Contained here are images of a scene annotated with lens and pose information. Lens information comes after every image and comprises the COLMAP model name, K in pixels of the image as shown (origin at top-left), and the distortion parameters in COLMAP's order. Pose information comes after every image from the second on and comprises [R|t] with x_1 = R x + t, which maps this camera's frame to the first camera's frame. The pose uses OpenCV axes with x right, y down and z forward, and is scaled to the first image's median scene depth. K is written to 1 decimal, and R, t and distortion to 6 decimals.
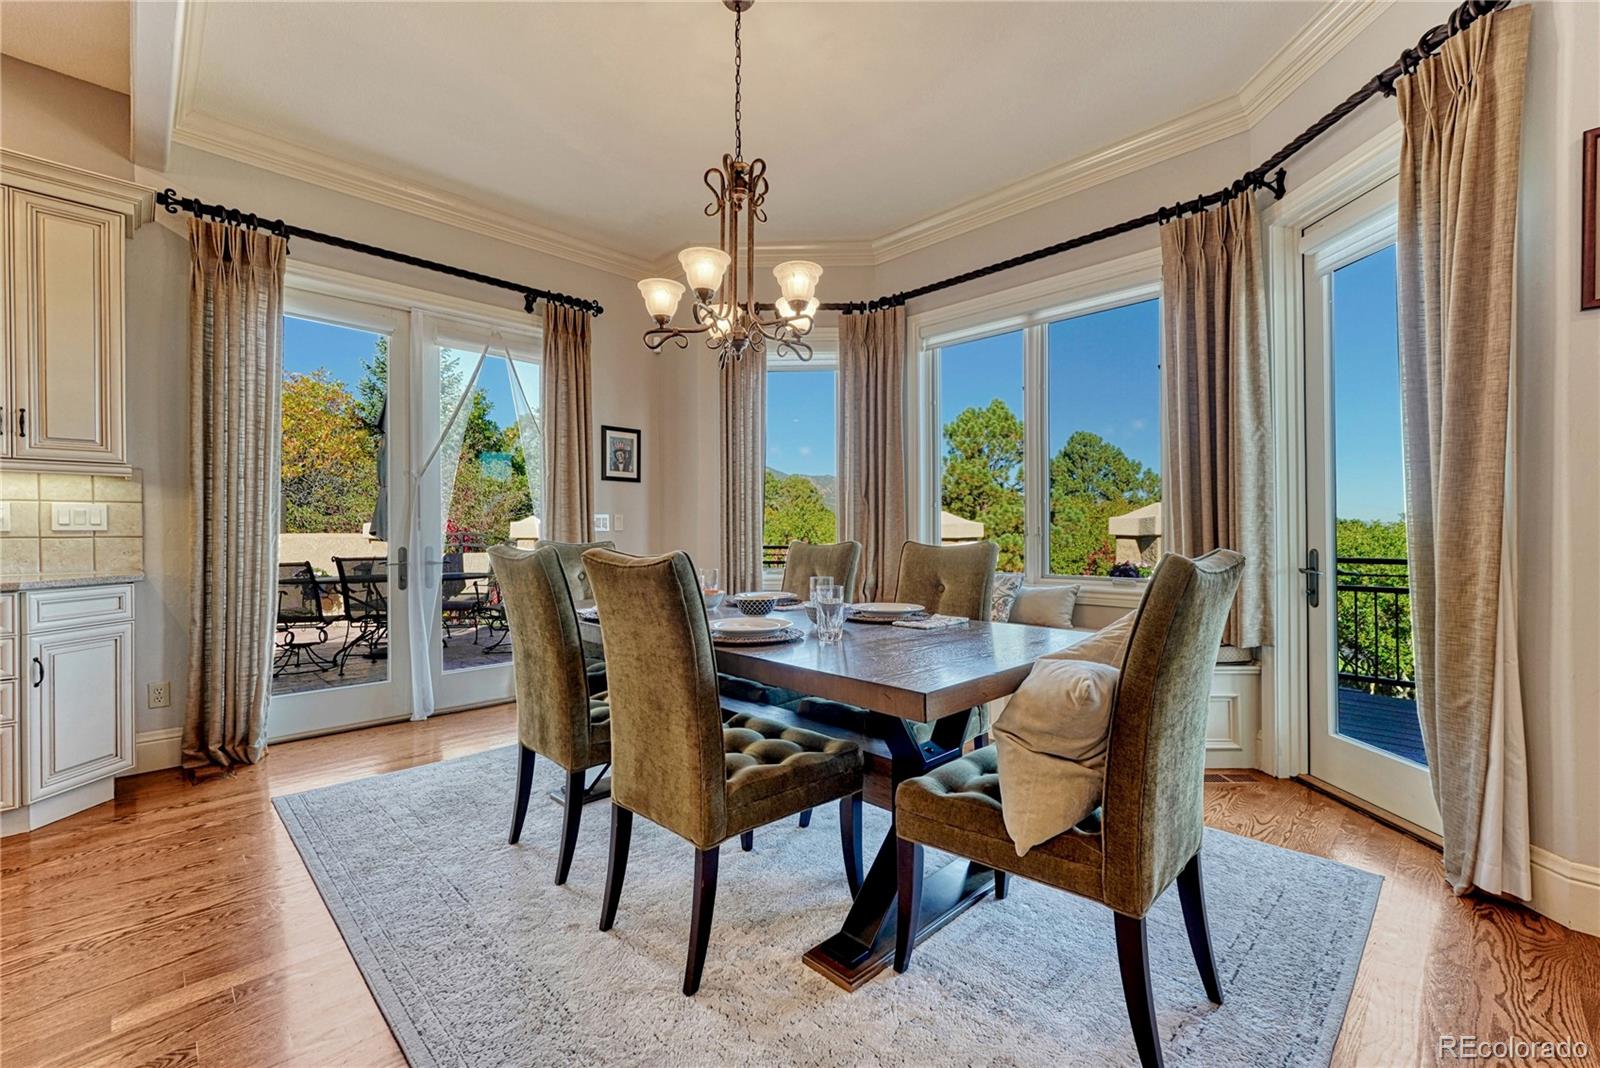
lens RADIAL K [[673.4, 0, 799.8], [0, 673.4, 529.8], [0, 0, 1]] dist [-0.002178, 0.000451]
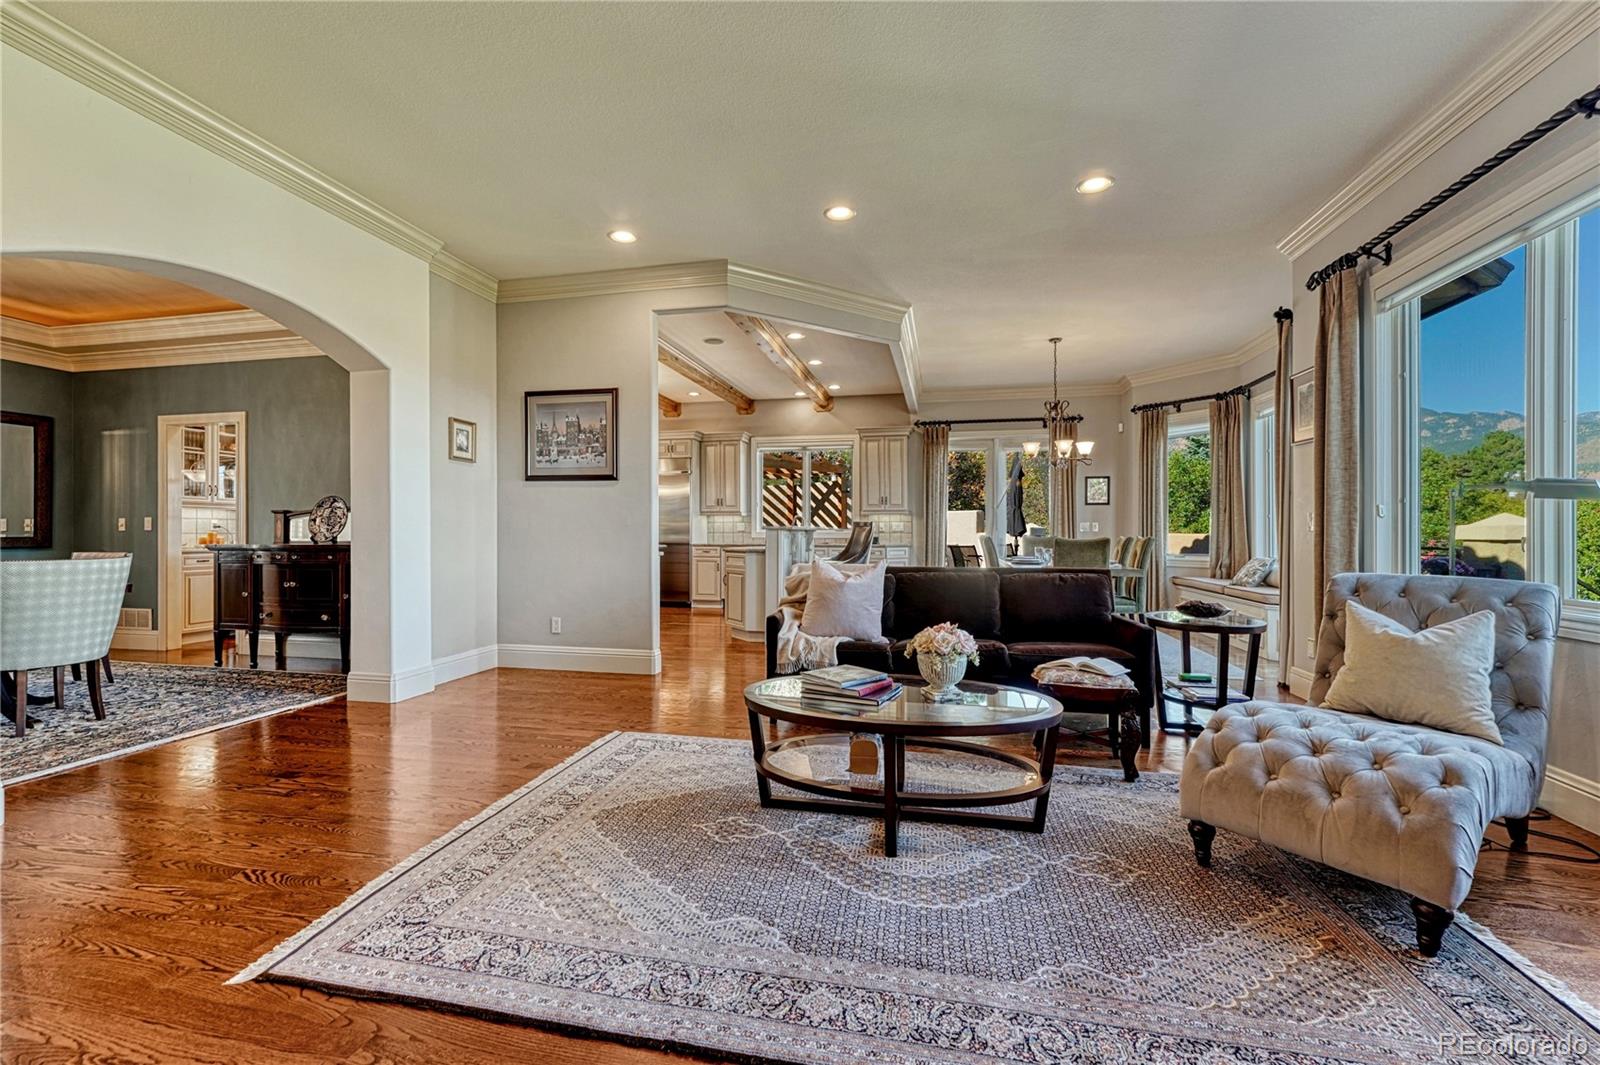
lens RADIAL K [[668.8, 0, 779.8], [0, 668.8, 529.4], [0, 0, 1]] dist [0.000885, 0.000152]
pose [[0.525536, 0.001838, -0.850770, 1.374046], [0.000780, 0.999996, 0.002642, -0.014765], [0.850771, -0.002052, 0.525532, -1.181815]]
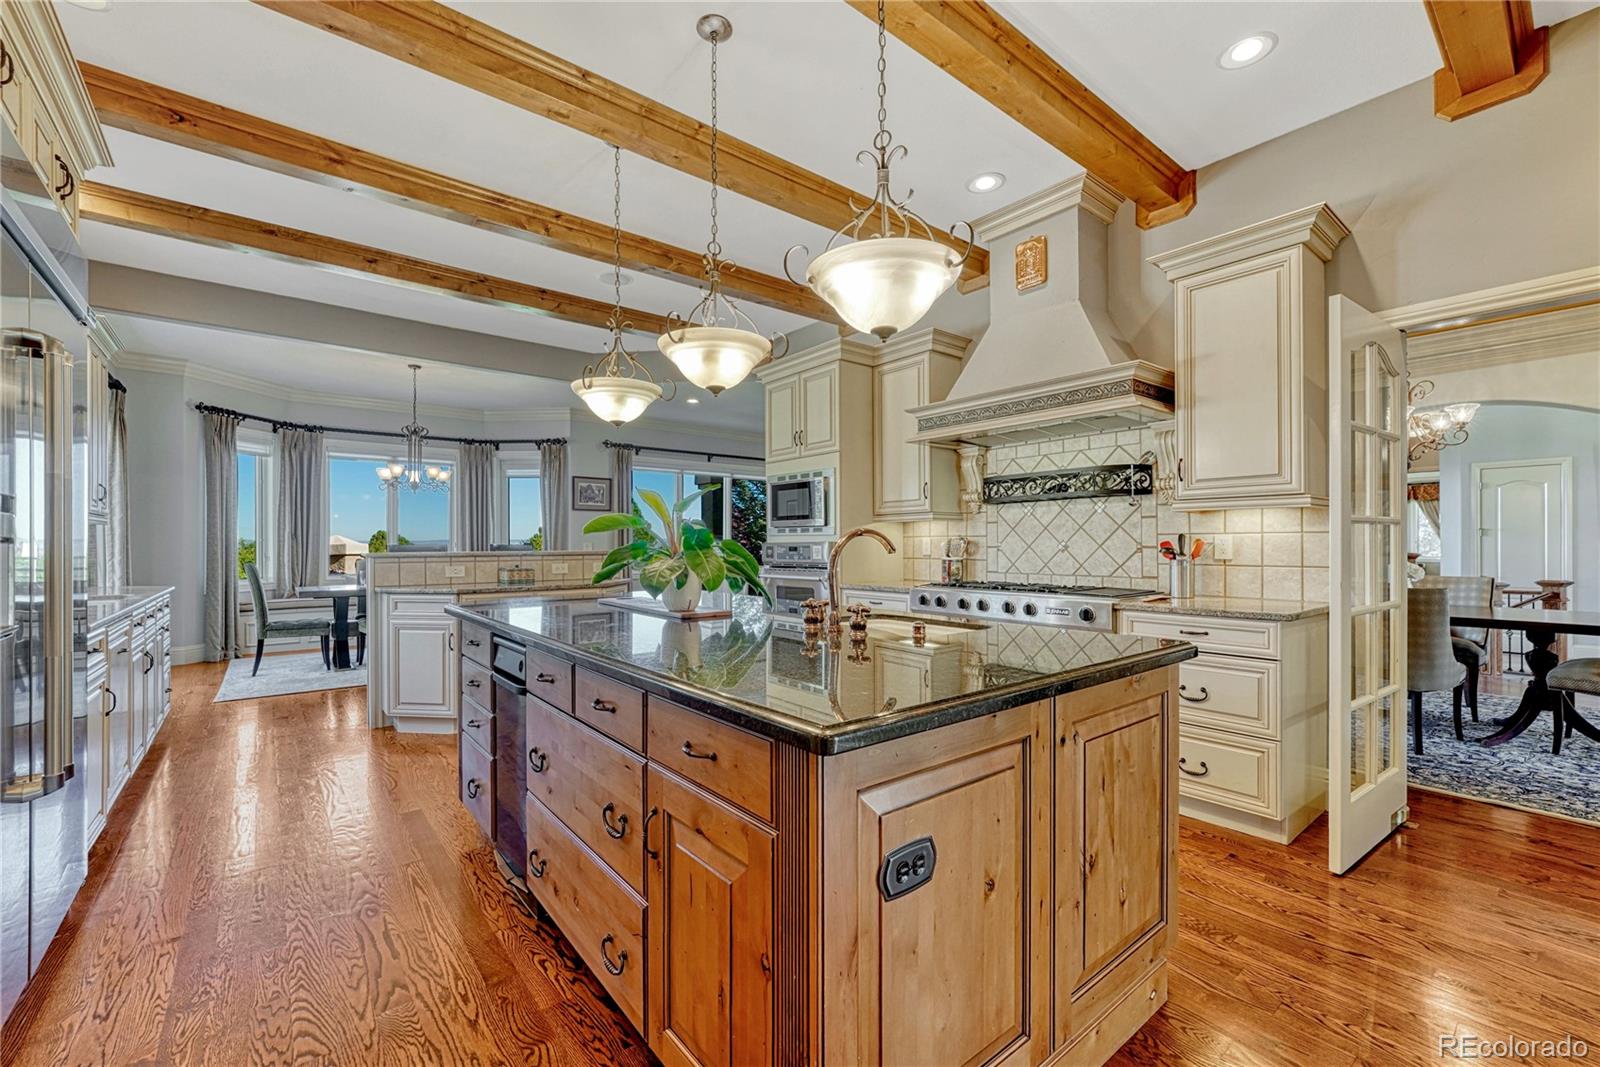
lens RADIAL K [[659.9, 0, 799.7], [0, 659.9, 547.3], [0, 0, 1]] dist [-0.011302, 0.000098]
pose [[0.090681, -0.000603, 0.995880, -2.185987], [0.002662, 0.999996, 0.000363, -0.026582], [-0.995876, 0.002618, 0.090683, -0.682748]]
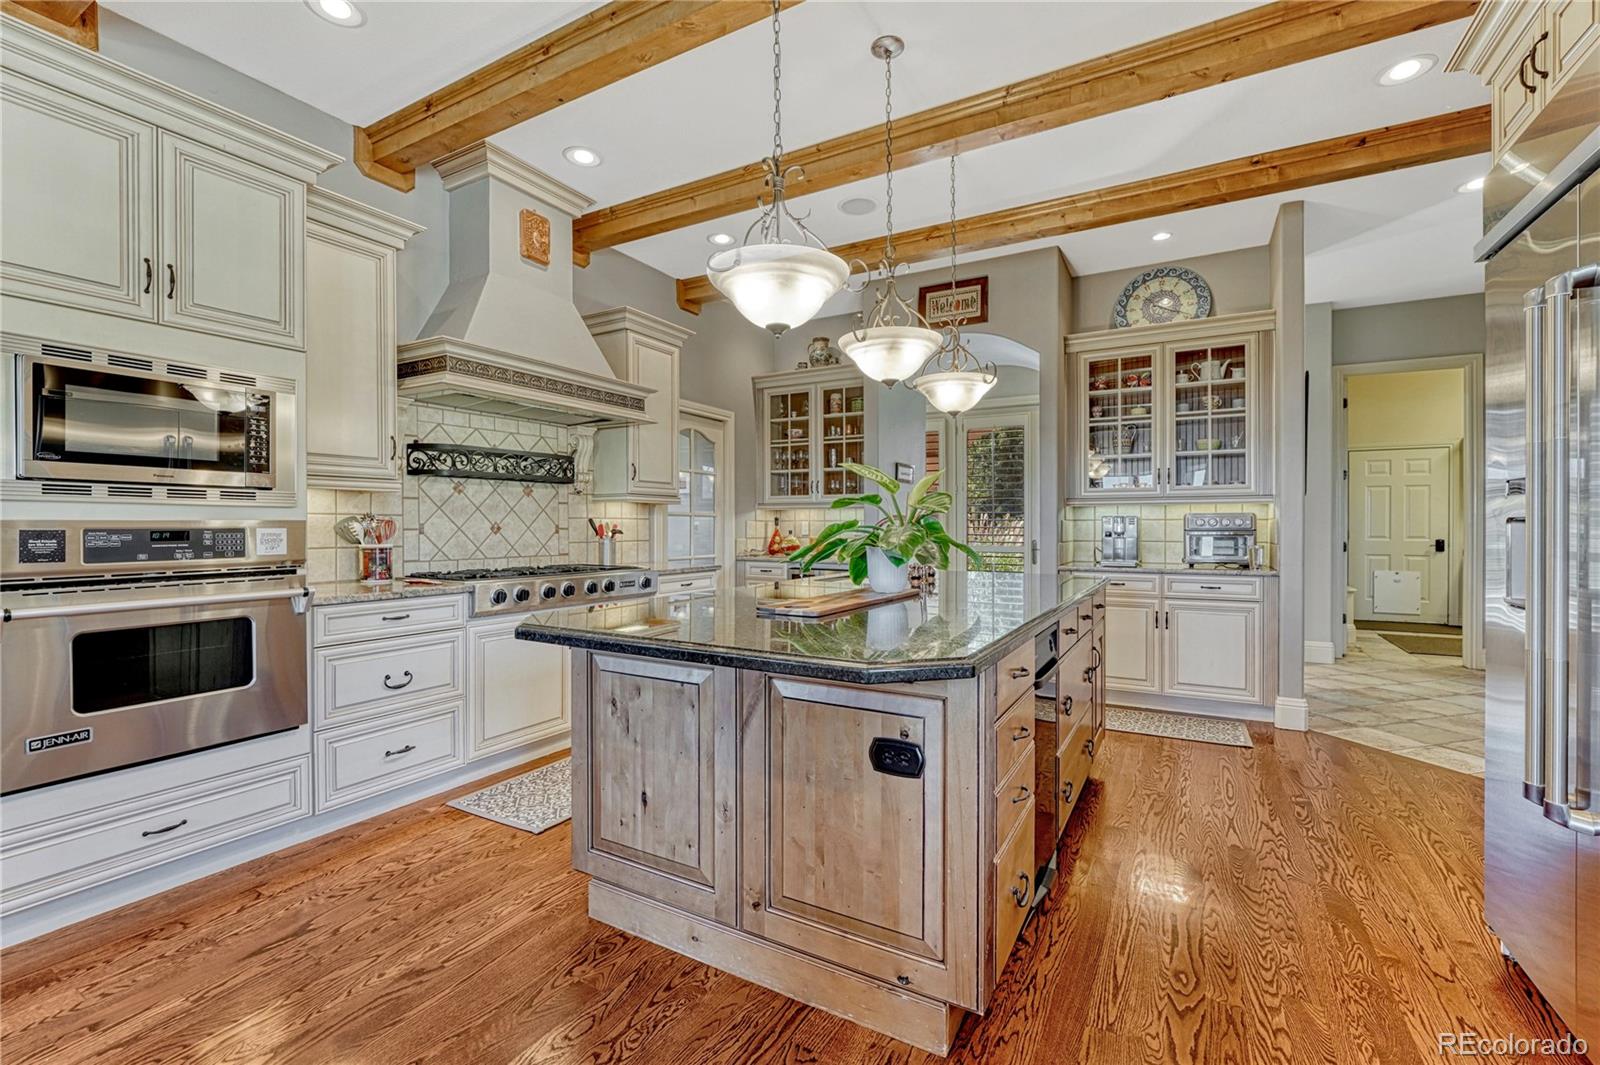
lens RADIAL K [[673.4, 0, 799.8], [0, 673.4, 528.3], [0, 0, 1]] dist [-0.002178, 0.000451]
pose [[-0.964167, 0.004178, -0.265263, -1.116152], [0.002631, 0.999977, 0.006188, -0.032291], [0.265283, 0.005269, -0.964156, 0.258234]]
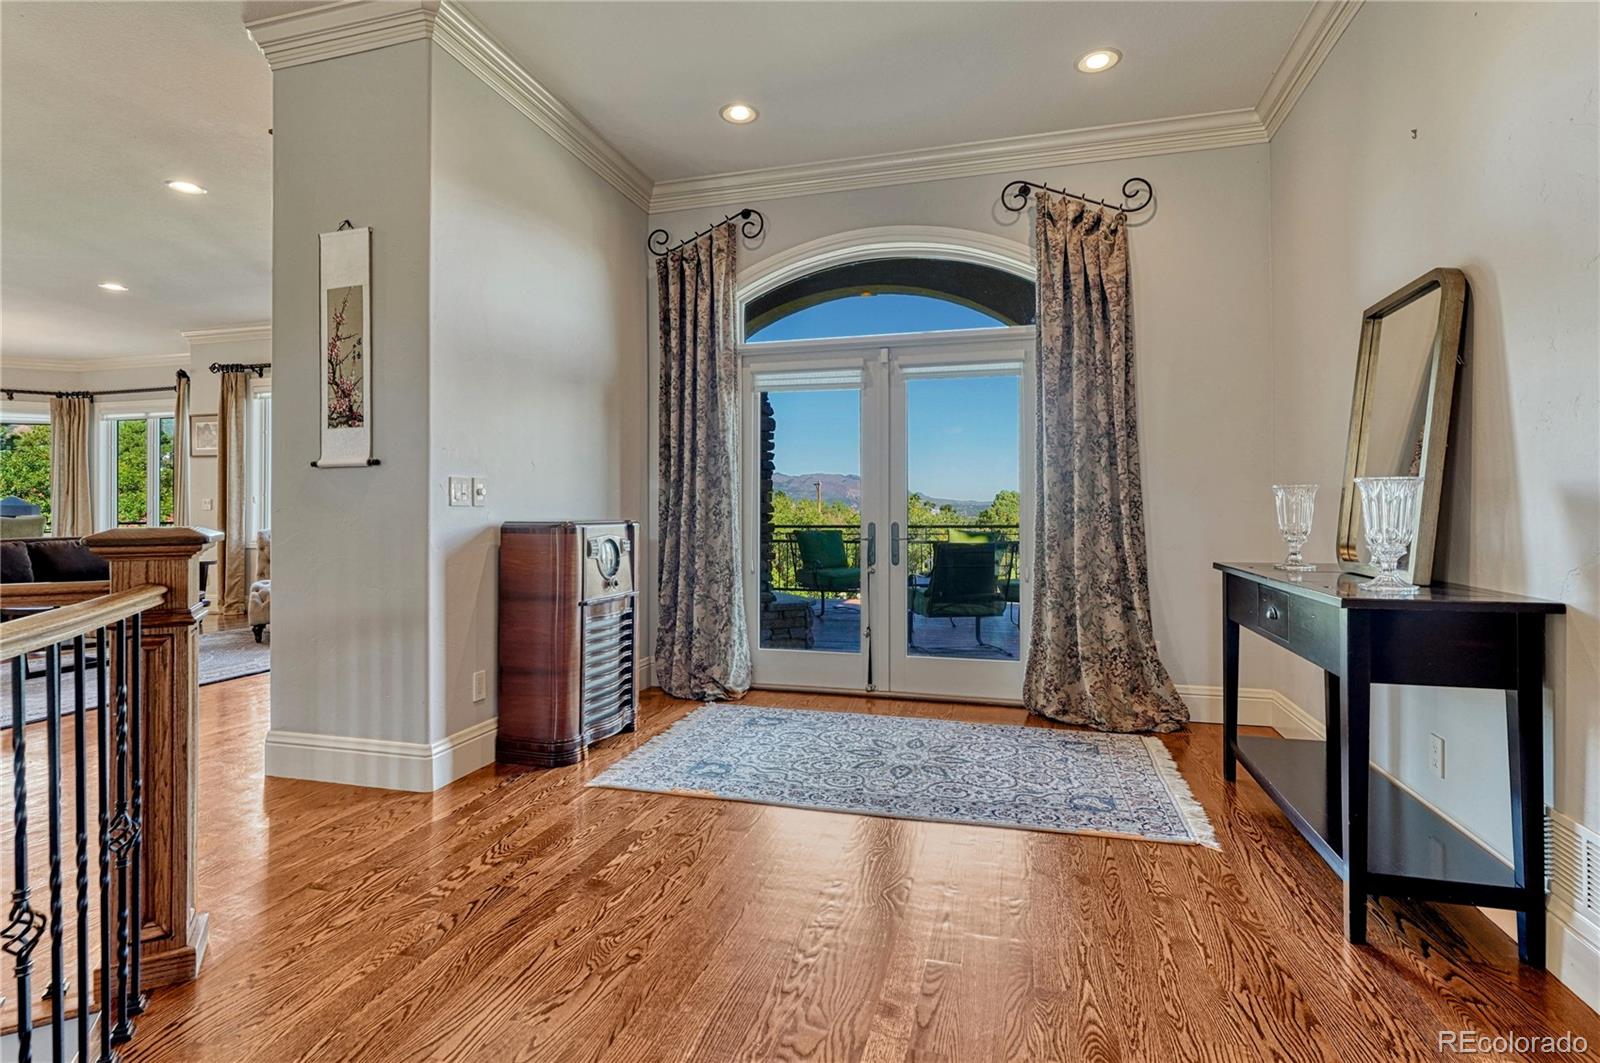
lens RADIAL K [[747.8, 0, 800.0], [0, 747.8, 514.3], [0, 0, 1]] dist [0.001175, 0.000131]
pose [[0.863960, -0.000438, 0.503561, 1.249952], [-0.004205, 0.999958, 0.008085, -0.020637], [-0.503543, -0.009103, 0.863922, -2.900480]]
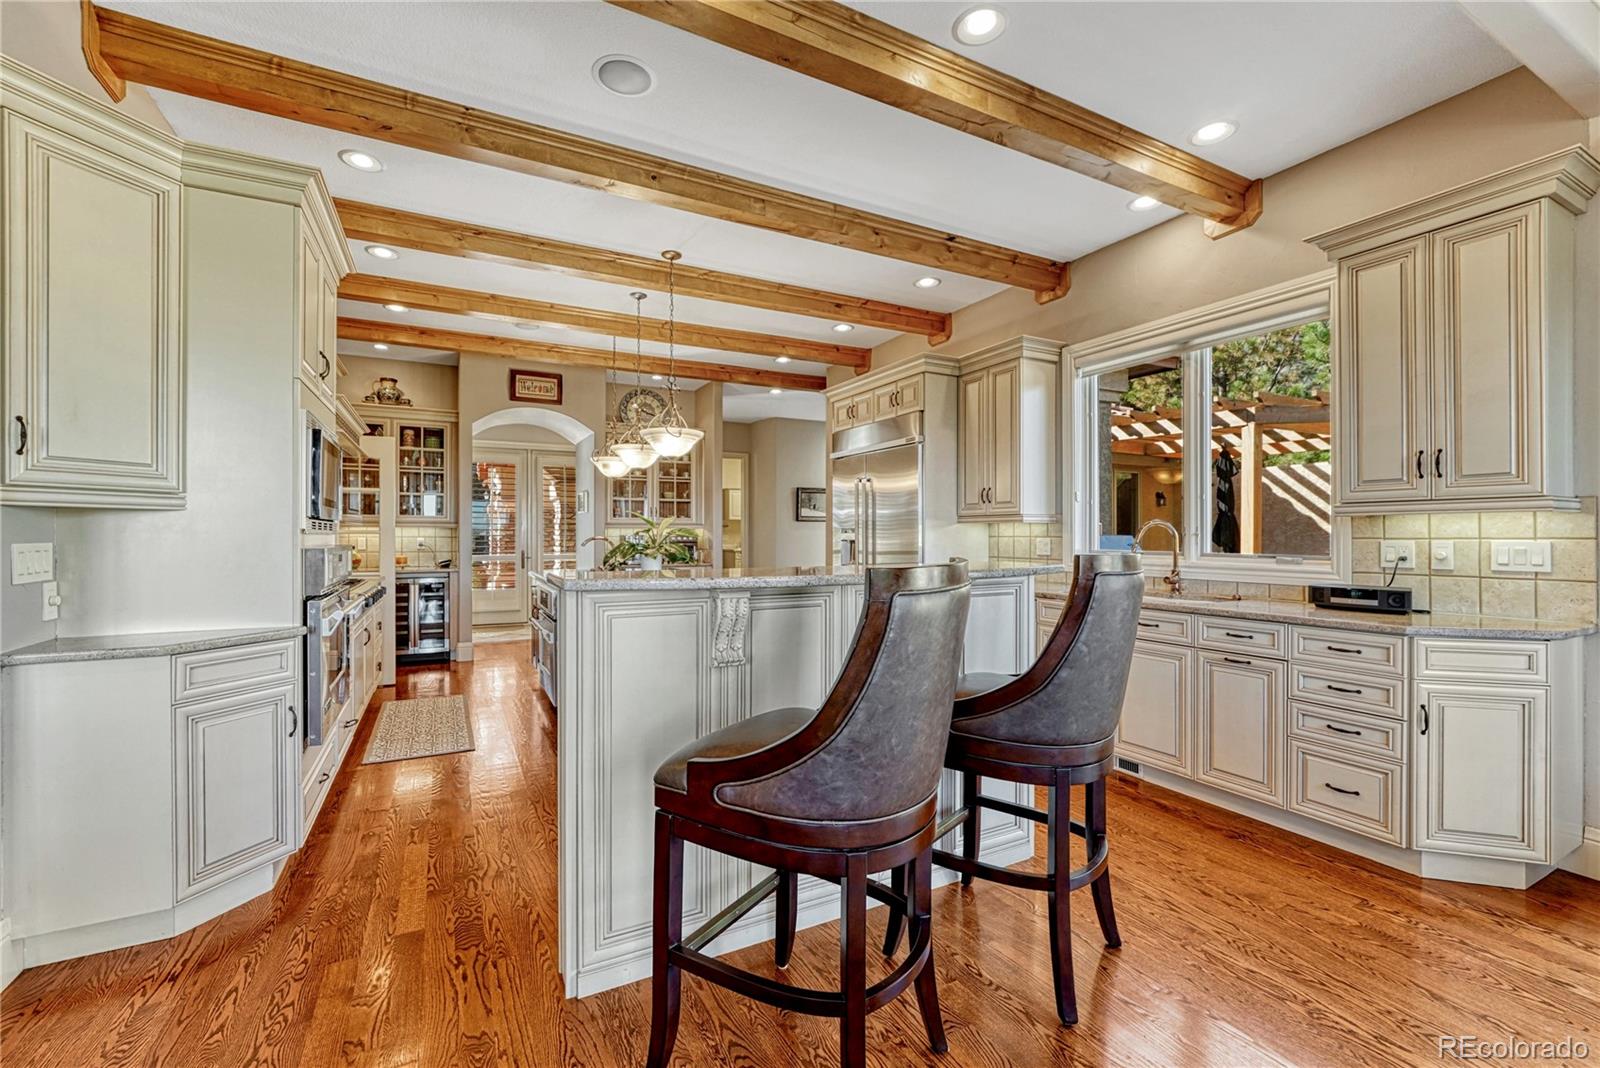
lens RADIAL K [[673.4, 0, 799.8], [0, 673.4, 529.8], [0, 0, 1]] dist [-0.002178, 0.000451]
pose [[-0.298292, -0.002453, -0.954472, 0.063986], [0.006122, 0.999971, -0.004483, -0.054766], [0.954455, -0.007181, -0.298268, 0.345221]]
